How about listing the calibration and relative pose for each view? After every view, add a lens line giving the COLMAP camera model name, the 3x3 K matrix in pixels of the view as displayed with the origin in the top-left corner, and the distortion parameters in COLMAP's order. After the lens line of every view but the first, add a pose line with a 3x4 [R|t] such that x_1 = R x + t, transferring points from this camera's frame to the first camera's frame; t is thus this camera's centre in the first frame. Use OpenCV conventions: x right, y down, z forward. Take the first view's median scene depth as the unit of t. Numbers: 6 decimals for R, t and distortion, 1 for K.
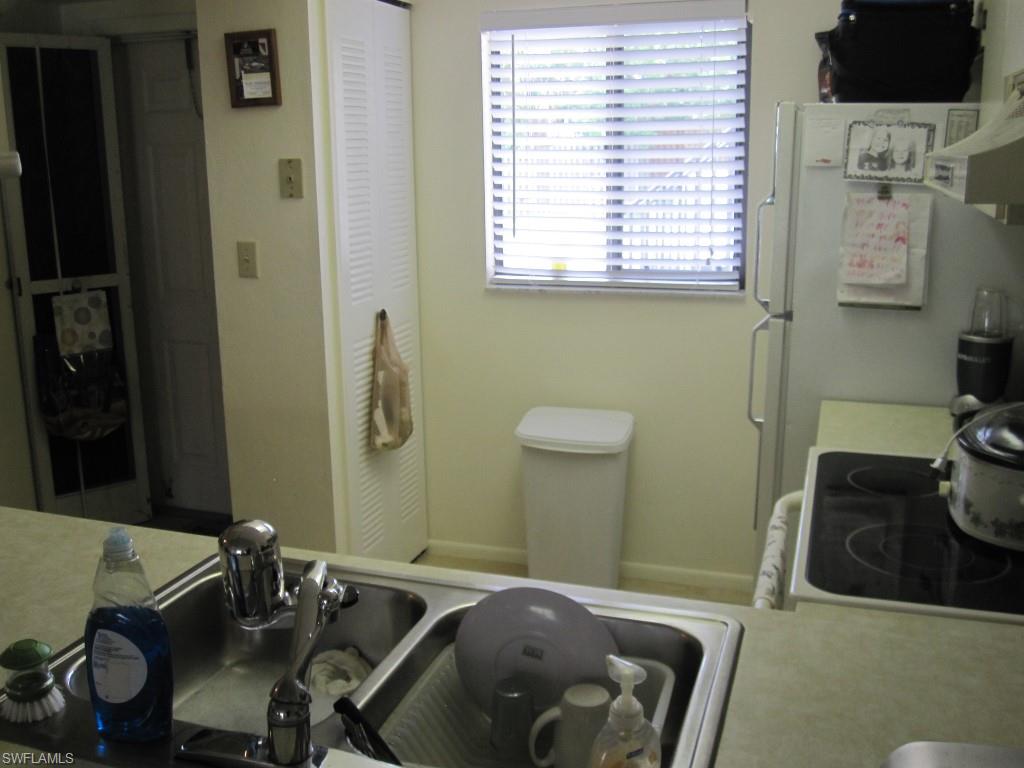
lens RADIAL K [[1011.7, 0, 512.7], [0, 1011.7, 385.1], [0, 0, 1]] dist [0.002830, 0.000000]
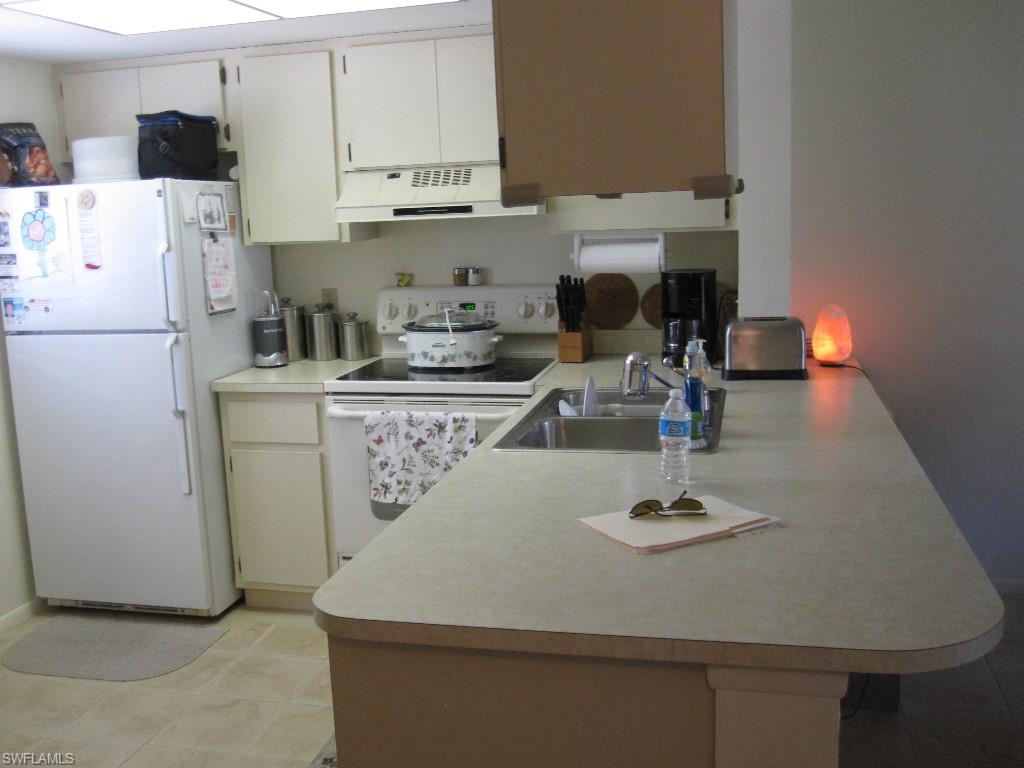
lens RADIAL K [[1011.7, 0, 511.2], [0, 1011.7, 381.7], [0, 0, 1]] dist [0.002830, 0.000000]
pose [[-0.073053, -0.173008, 0.982208, -1.212203], [0.276769, 0.942640, 0.186623, -0.146363], [-0.958156, 0.285478, -0.020979, 0.661872]]
